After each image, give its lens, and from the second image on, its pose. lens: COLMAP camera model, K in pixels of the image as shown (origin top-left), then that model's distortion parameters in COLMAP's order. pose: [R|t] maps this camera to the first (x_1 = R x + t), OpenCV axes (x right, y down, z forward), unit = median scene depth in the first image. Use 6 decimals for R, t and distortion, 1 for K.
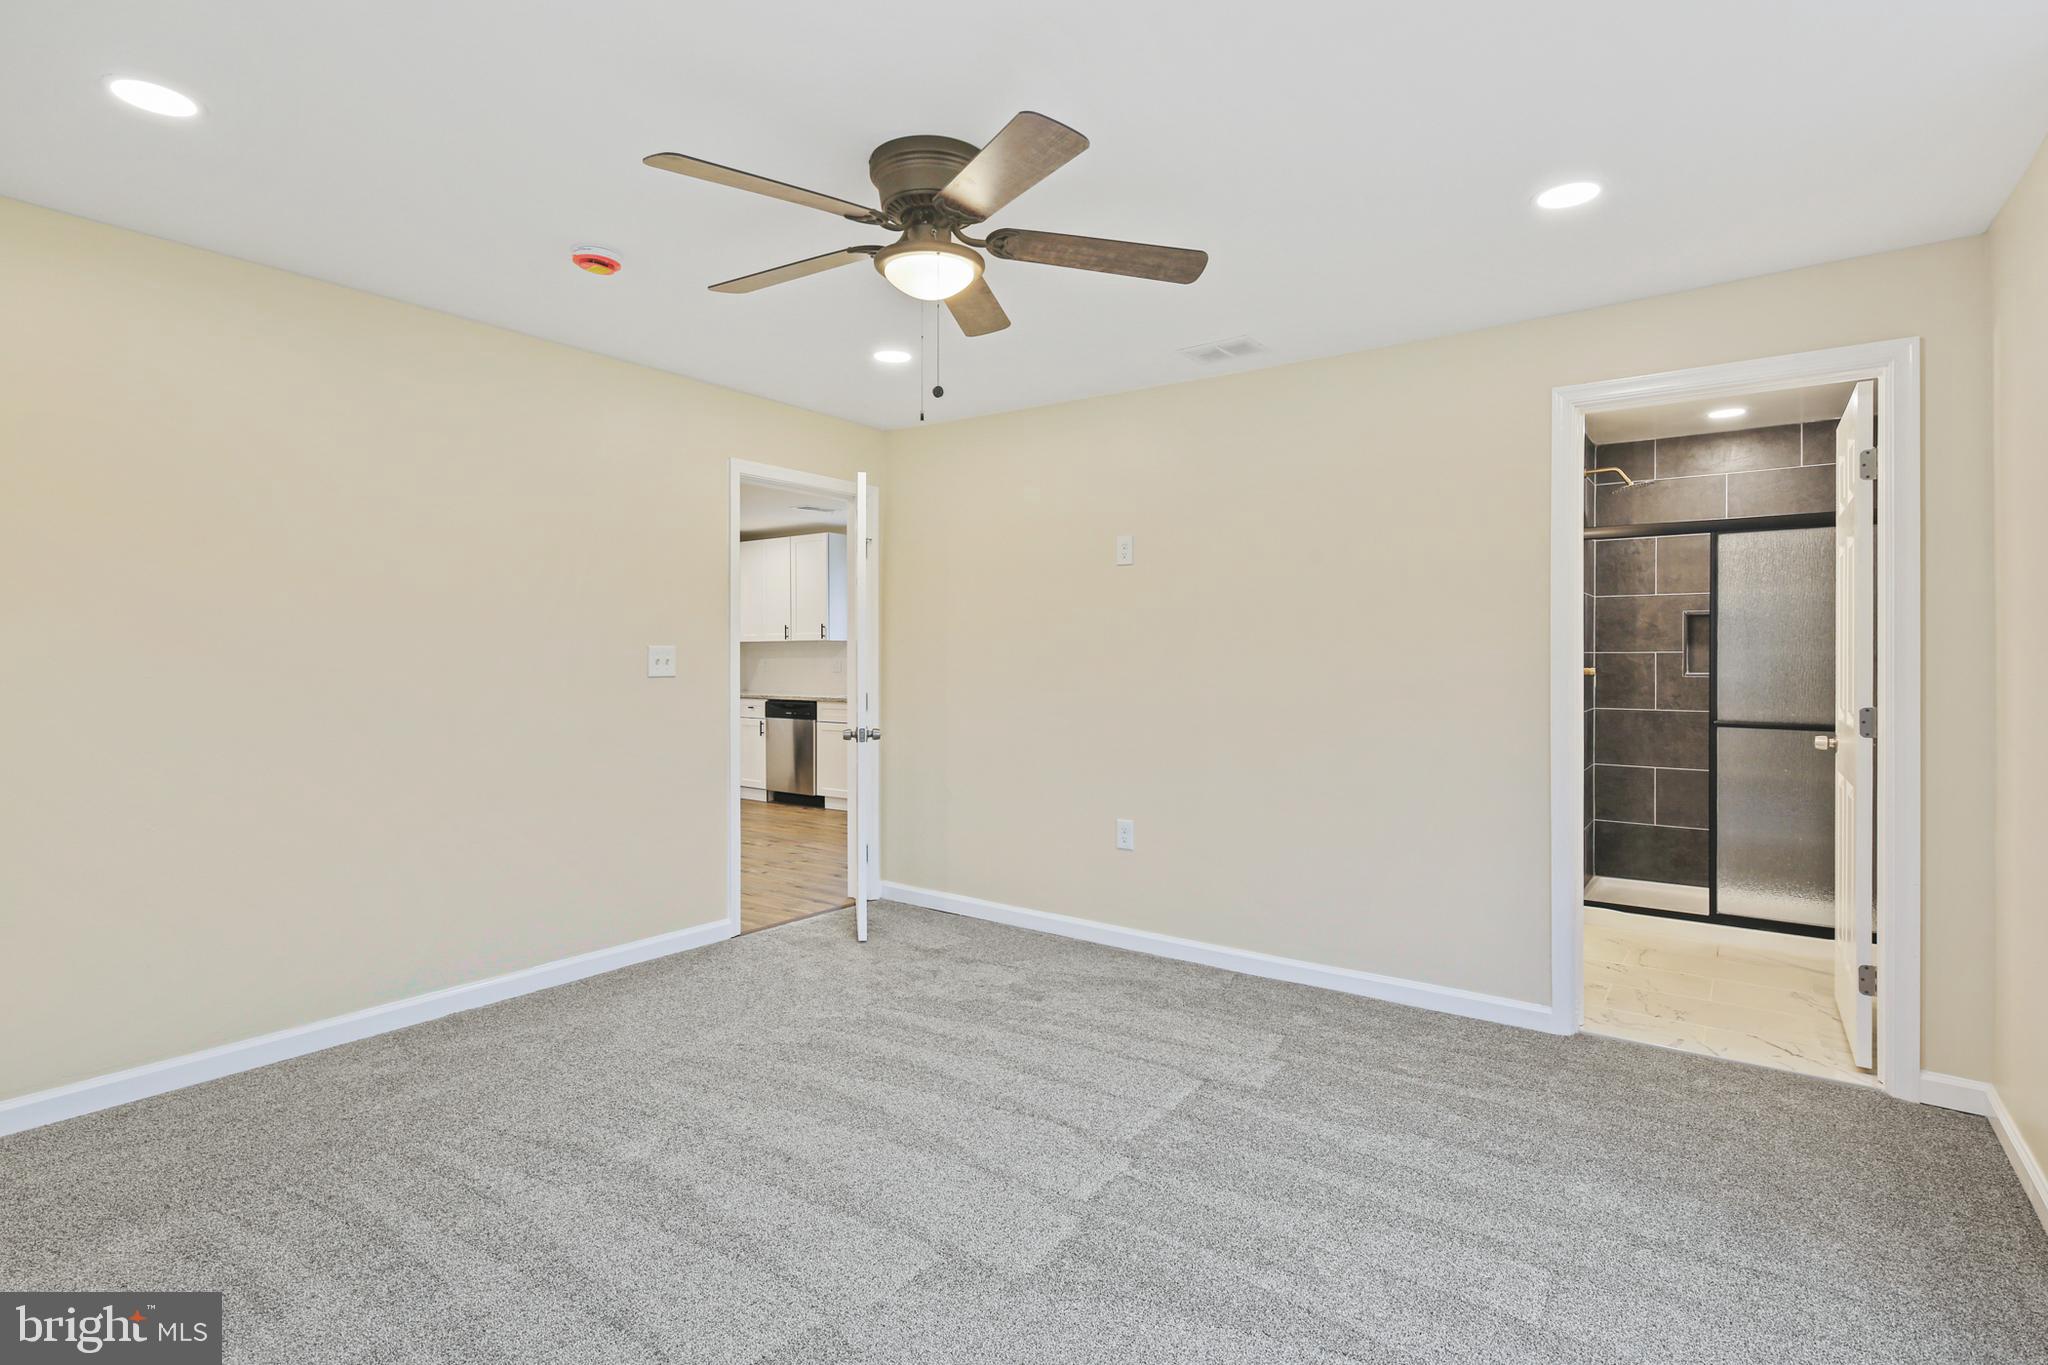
lens RADIAL K [[992.7, 0, 1057.2], [0, 992.7, 657.4], [0, 0, 1]] dist [0.005177, -0.004798]
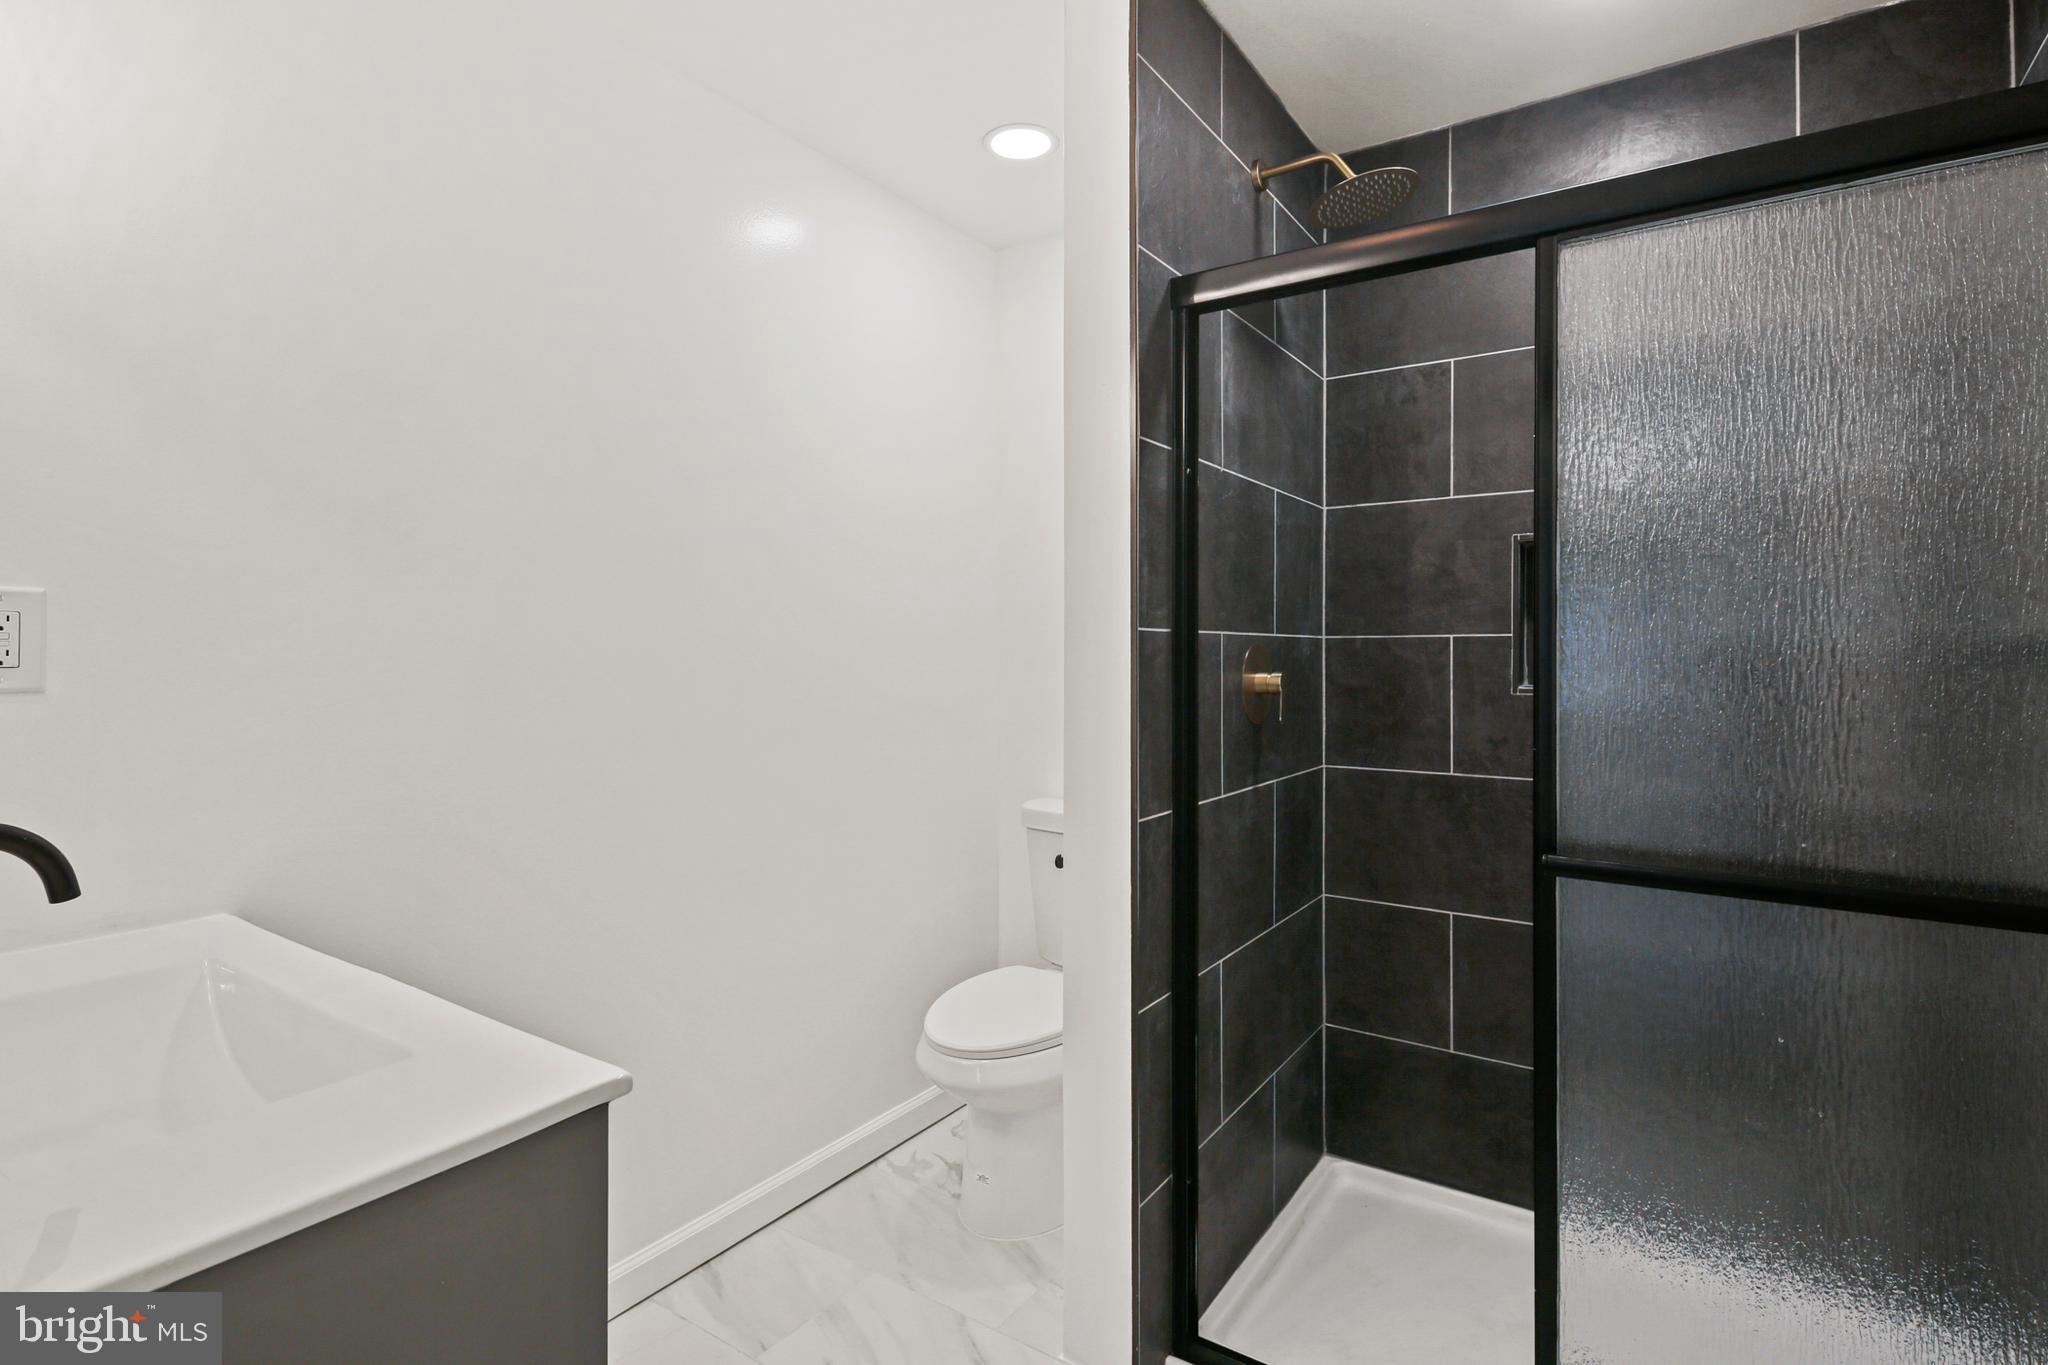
lens RADIAL K [[992.7, 0, 1058.3], [0, 992.7, 656.8], [0, 0, 1]] dist [0.005177, -0.004798]
pose [[0.999222, -0.006584, 0.038880, 0.421498], [0.006502, 0.999976, 0.002226, 0.001672], [-0.038894, -0.001972, 0.999241, 0.591045]]
